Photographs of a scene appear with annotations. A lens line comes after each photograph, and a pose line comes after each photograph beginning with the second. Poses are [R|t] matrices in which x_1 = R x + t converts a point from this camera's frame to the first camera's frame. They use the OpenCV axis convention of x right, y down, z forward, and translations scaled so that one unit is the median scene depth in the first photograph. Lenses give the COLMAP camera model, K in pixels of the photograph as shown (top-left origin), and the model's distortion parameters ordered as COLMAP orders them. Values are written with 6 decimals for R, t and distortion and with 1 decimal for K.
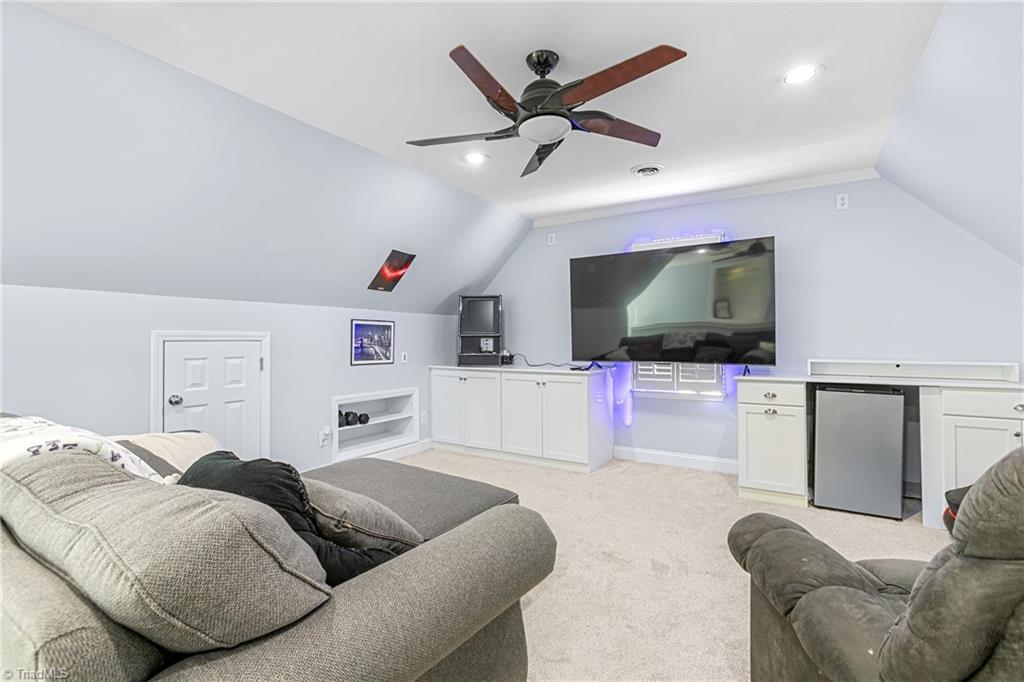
lens RADIAL K [[457.8, 0, 509.6], [0, 457.8, 336.5], [0, 0, 1]] dist [0.000349, 0.000525]
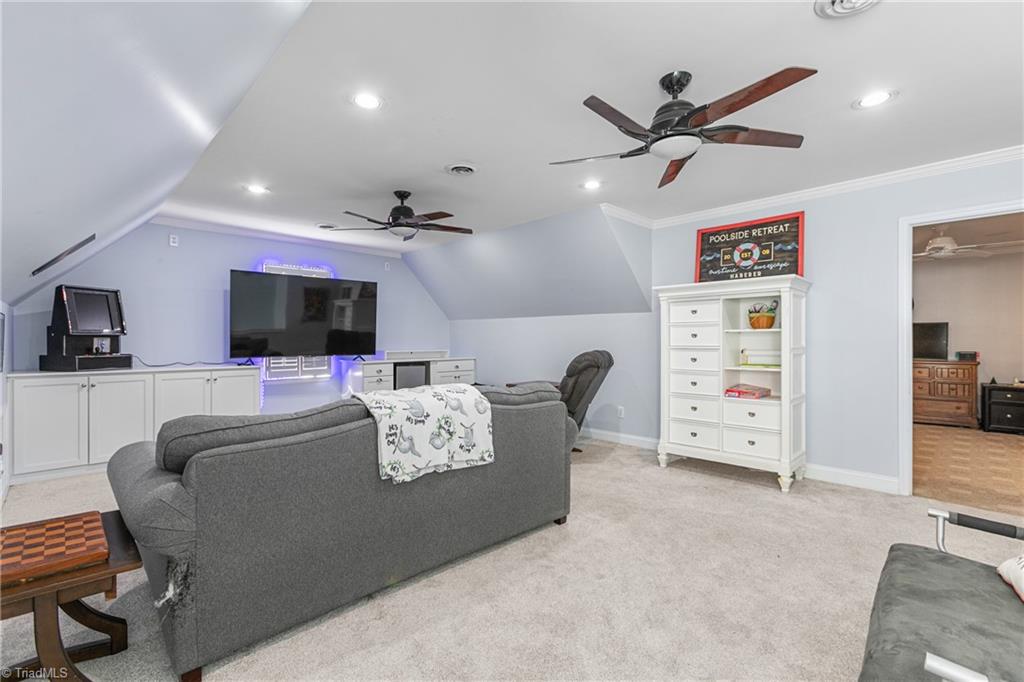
lens RADIAL K [[457.8, 0, 509.6], [0, 457.8, 336.5], [0, 0, 1]] dist [0.000349, 0.000525]
pose [[0.262280, 0.010171, 0.964938, -0.809176], [-0.008630, 0.999929, -0.008194, 0.002230], [-0.964953, -0.006178, 0.262349, 0.022409]]
